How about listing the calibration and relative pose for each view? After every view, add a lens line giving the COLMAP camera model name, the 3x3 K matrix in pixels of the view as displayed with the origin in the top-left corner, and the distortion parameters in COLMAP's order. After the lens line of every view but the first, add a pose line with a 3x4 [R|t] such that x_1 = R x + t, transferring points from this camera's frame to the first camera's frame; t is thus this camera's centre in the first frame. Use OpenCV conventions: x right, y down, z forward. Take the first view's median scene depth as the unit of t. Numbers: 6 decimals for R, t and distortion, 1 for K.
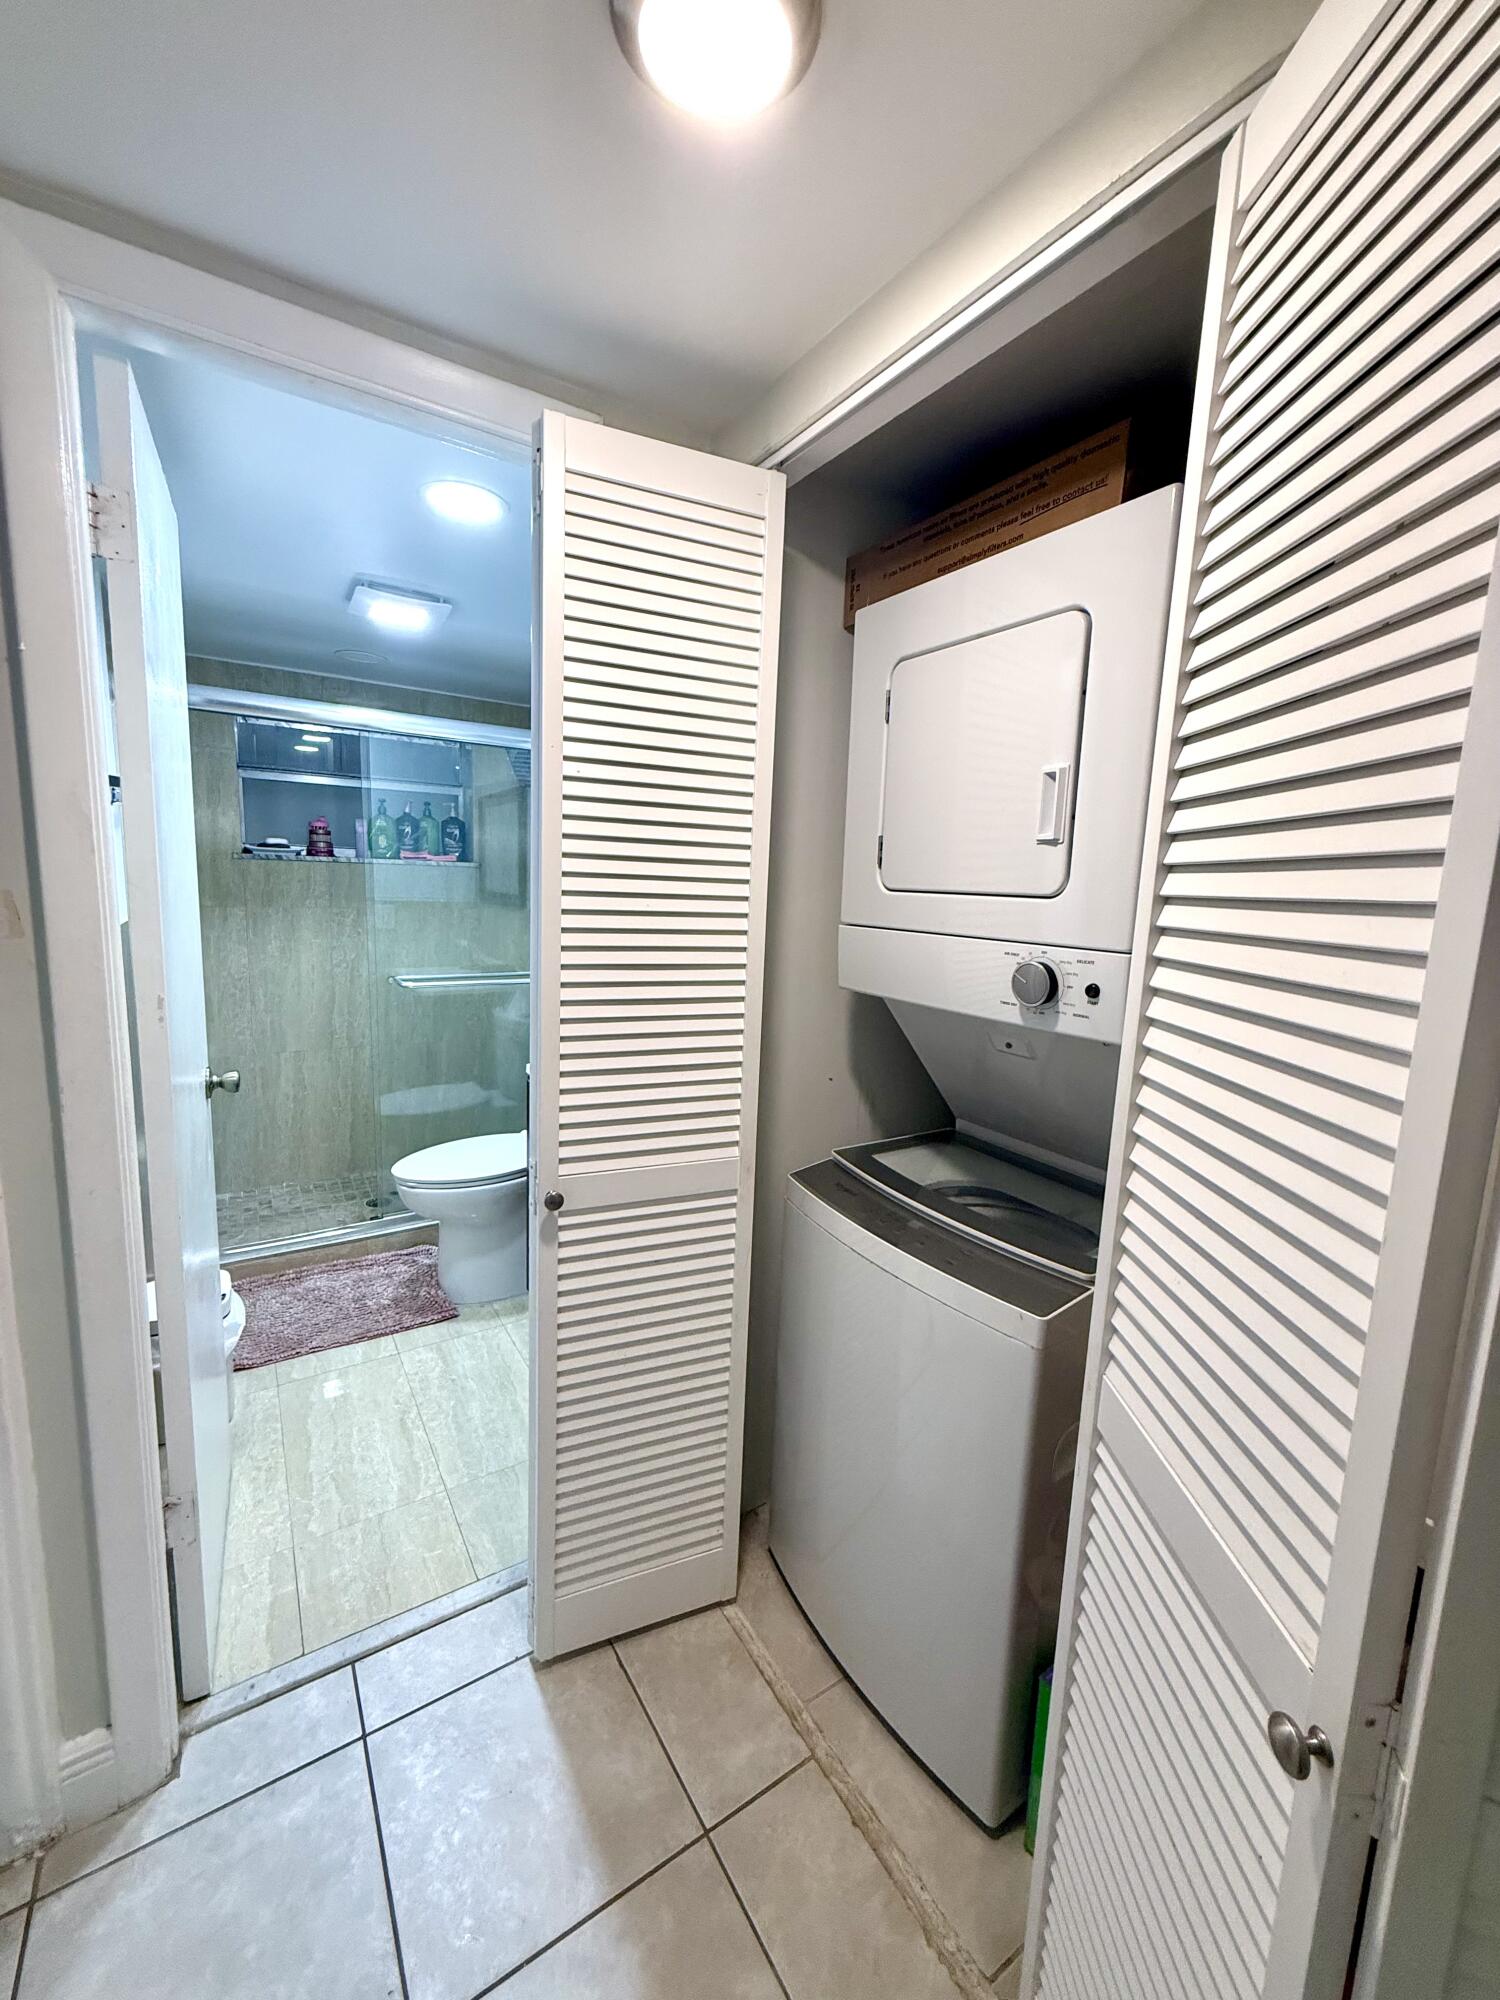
lens RADIAL K [[801.1, 0, 749.5], [0, 801.1, 998.5], [0, 0, 1]] dist [0.001423, 0.000230]
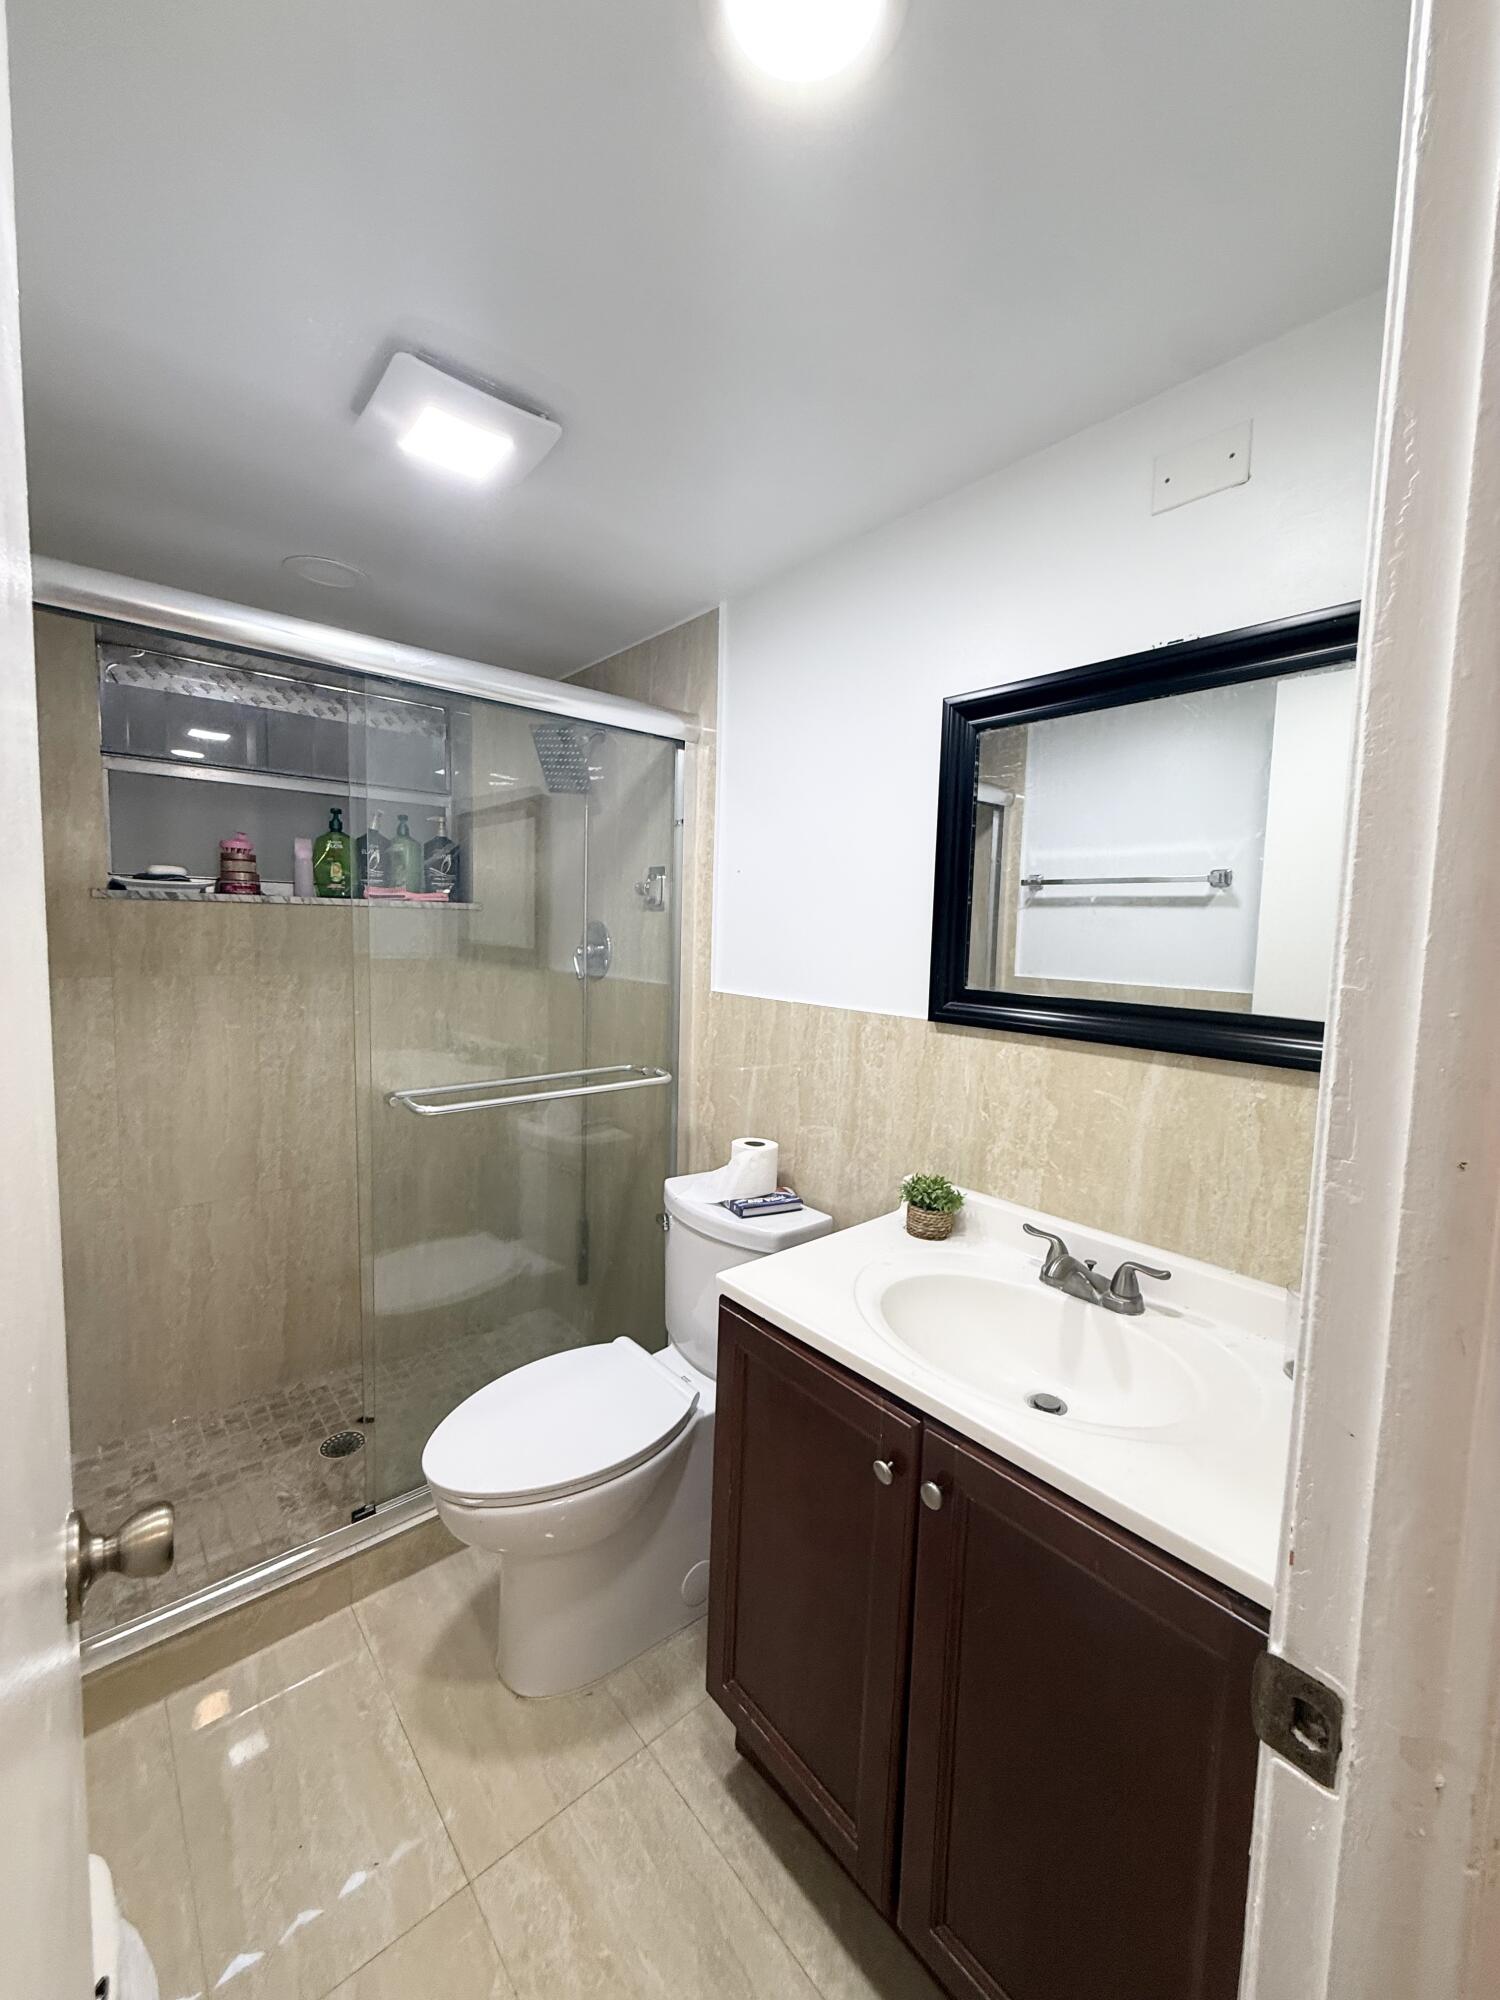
lens RADIAL K [[801.1, 0, 749.6], [0, 801.1, 998.0], [0, 0, 1]] dist [0.001423, 0.000230]
pose [[0.989997, -0.023288, 0.139150, -0.224086], [0.030455, 0.998304, -0.049604, -0.051054], [-0.137759, 0.053346, 0.989028, 0.316847]]
